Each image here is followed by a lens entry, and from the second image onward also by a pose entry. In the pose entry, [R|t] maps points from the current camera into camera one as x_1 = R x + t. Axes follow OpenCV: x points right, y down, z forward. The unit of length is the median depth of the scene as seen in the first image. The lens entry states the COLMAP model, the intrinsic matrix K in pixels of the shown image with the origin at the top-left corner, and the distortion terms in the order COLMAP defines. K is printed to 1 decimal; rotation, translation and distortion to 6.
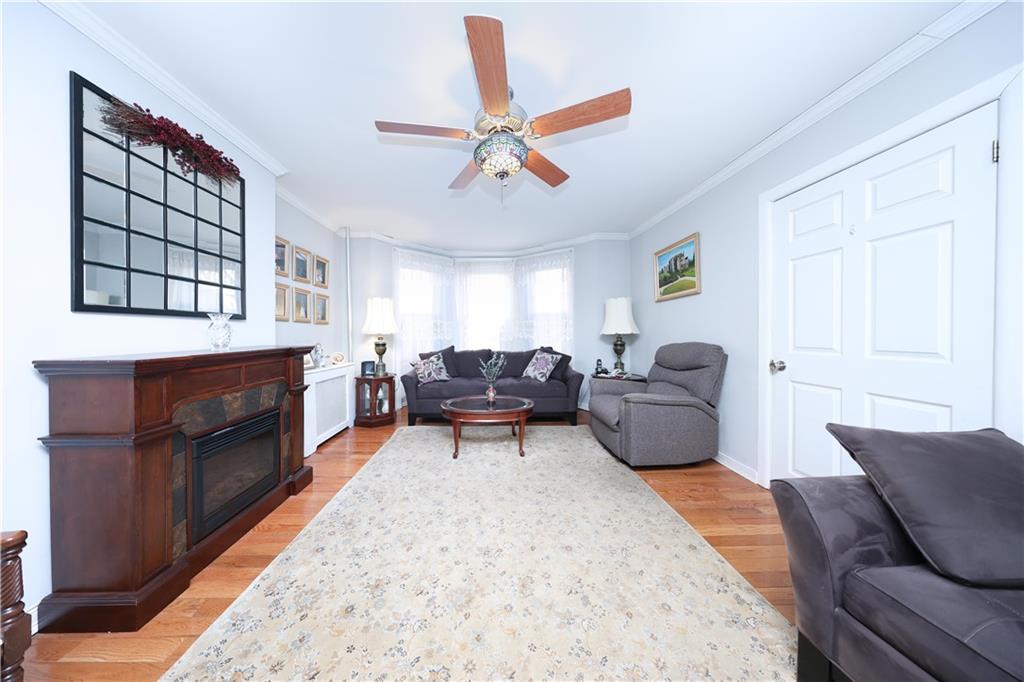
lens RADIAL K [[299.1, 0, 504.3], [0, 299.1, 334.2], [0, 0, 1]] dist [-0.000252, -0.000006]
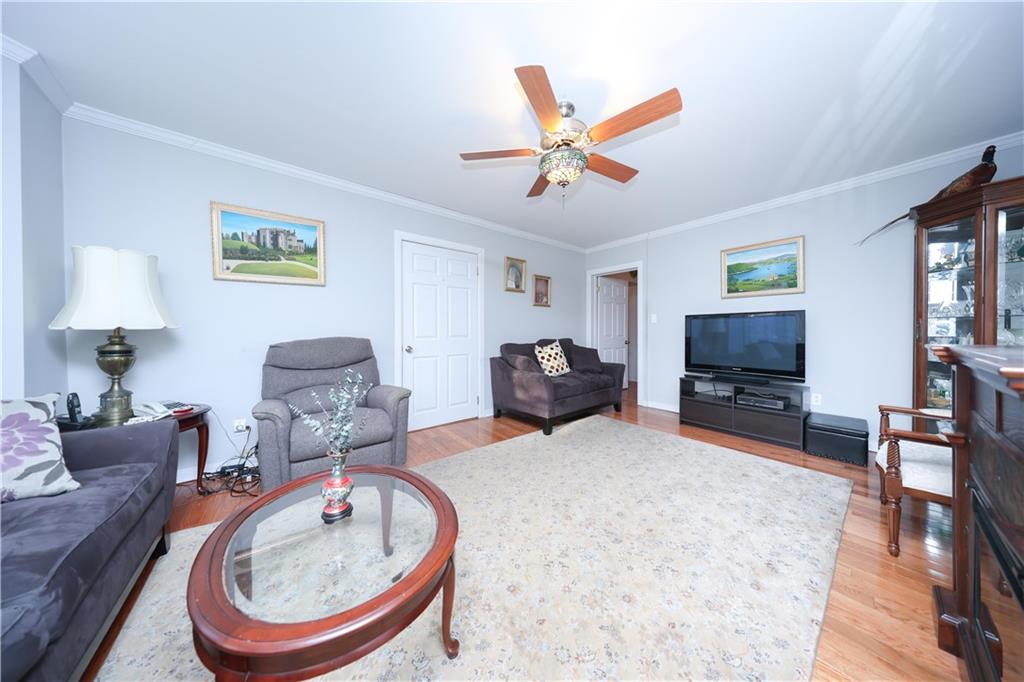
lens RADIAL K [[299.1, 0, 512.7], [0, 299.1, 334.0], [0, 0, 1]] dist [-0.000252, -0.000006]
pose [[-0.581585, -0.004518, 0.813473, -0.437824], [0.008434, 0.999897, 0.011584, 0.008974], [-0.813442, 0.013598, -0.581487, 0.984060]]
